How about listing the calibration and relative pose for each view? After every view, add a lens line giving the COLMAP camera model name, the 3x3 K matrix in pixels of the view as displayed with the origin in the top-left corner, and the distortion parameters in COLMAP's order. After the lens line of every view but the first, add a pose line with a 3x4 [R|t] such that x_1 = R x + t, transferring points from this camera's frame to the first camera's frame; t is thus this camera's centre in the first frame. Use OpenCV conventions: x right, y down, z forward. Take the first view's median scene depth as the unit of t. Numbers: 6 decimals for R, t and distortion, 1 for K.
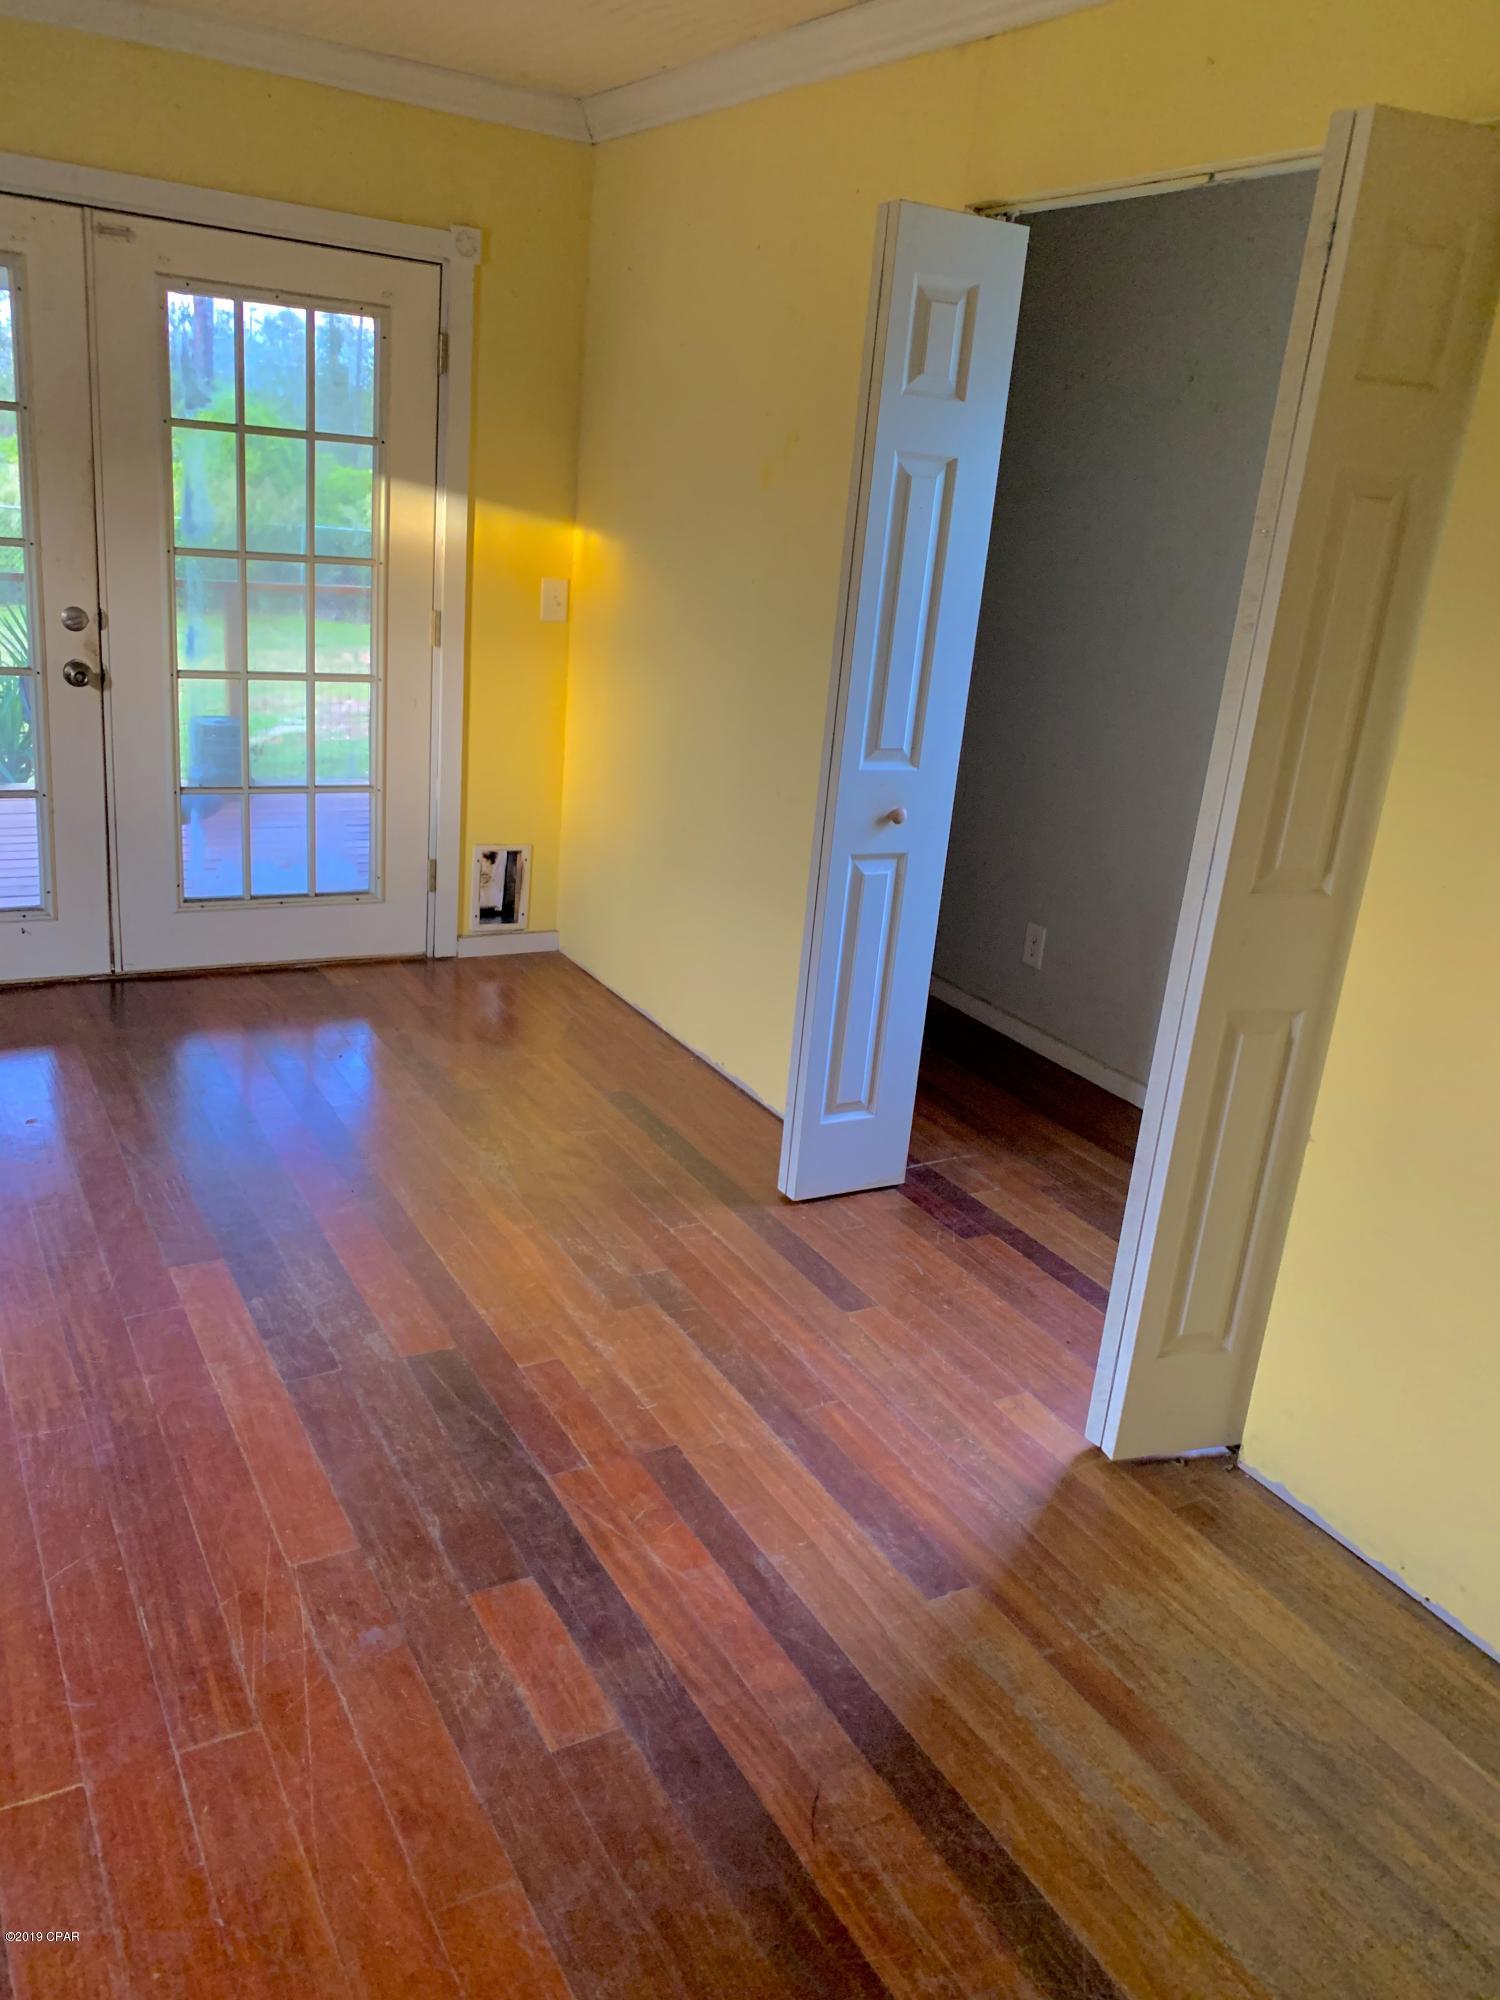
lens RADIAL K [[1550.5, 0, 749.5], [0, 1550.5, 993.0], [0, 0, 1]] dist [0.025447, -0.018582]
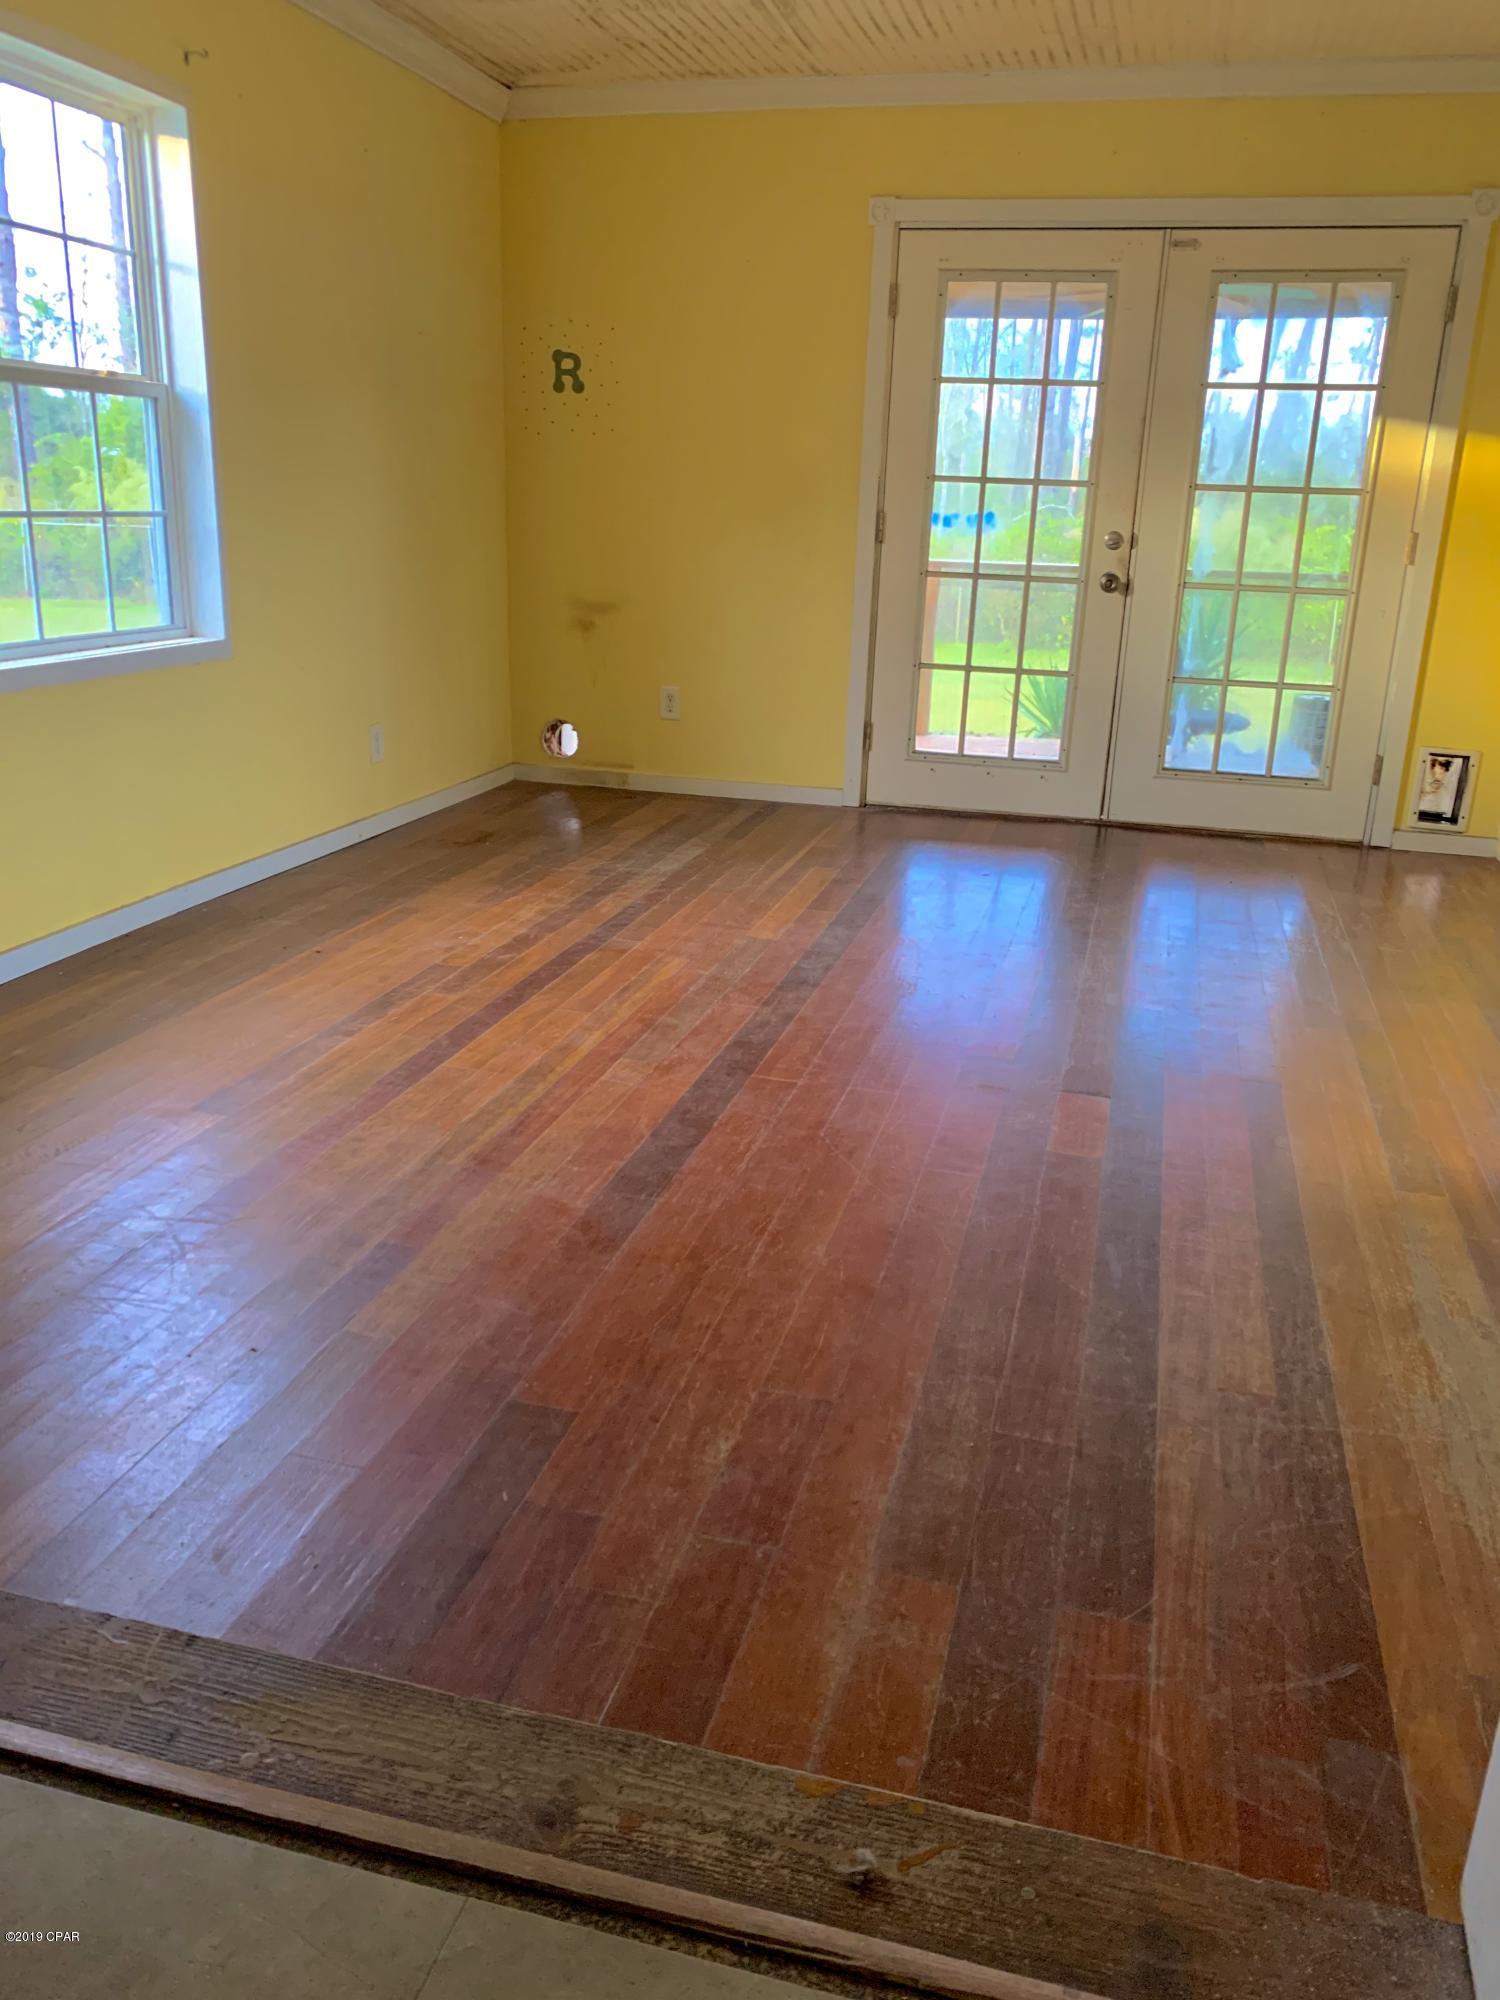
lens RADIAL K [[1550.5, 0, 757.3], [0, 1550.5, 1000.5], [0, 0, 1]] dist [0.025447, -0.018582]
pose [[0.710701, 0.151794, -0.686923, 0.300881], [-0.195114, 0.980668, 0.014837, 0.172373], [0.675896, 0.123483, 0.726579, -0.119548]]
